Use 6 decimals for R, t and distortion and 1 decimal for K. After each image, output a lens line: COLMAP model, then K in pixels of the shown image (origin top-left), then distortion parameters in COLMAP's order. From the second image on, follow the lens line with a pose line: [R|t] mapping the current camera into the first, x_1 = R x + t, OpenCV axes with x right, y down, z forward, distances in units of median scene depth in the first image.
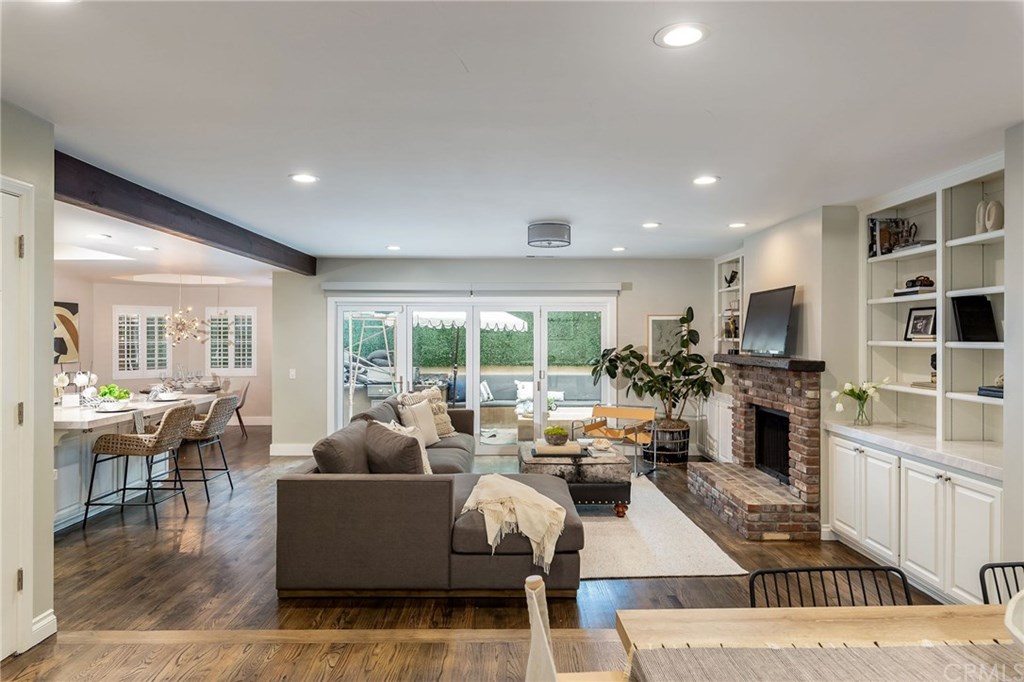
lens RADIAL K [[646.4, 0, 512.0], [0, 646.4, 341.0], [0, 0, 1]] dist [-0.004647, -0.000625]
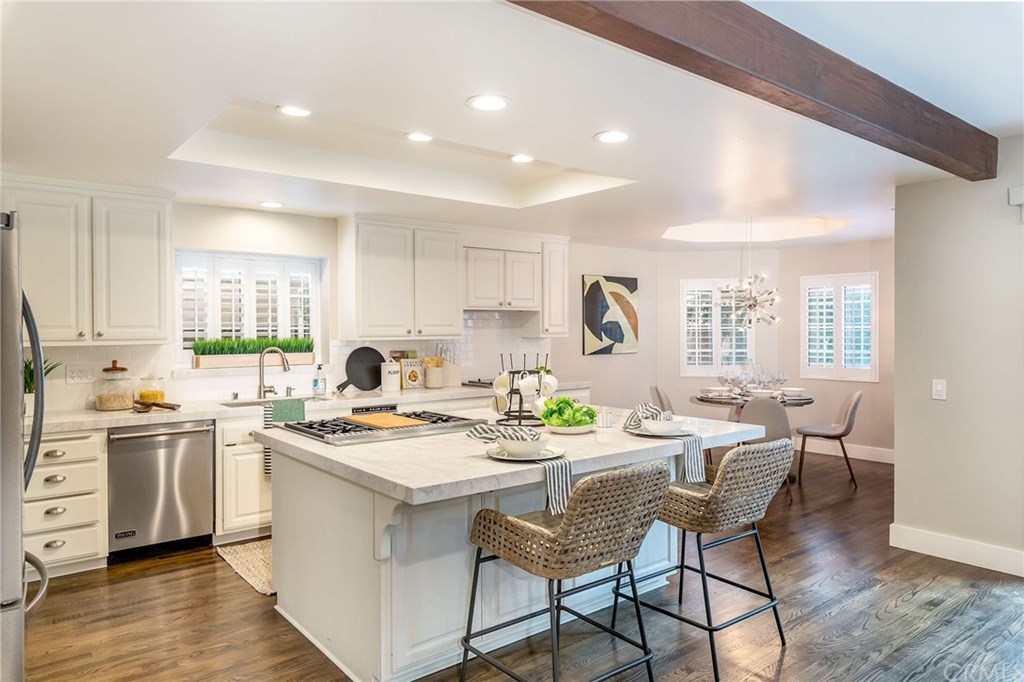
lens RADIAL K [[666.0, 0, 518.6], [0, 666.0, 338.7], [0, 0, 1]] dist [0.001686, 0.002180]
pose [[0.621058, 0.009251, -0.783710, -0.151534], [-0.002558, 0.999949, 0.009776, 0.009764], [0.783760, -0.004067, 0.621050, 0.462244]]
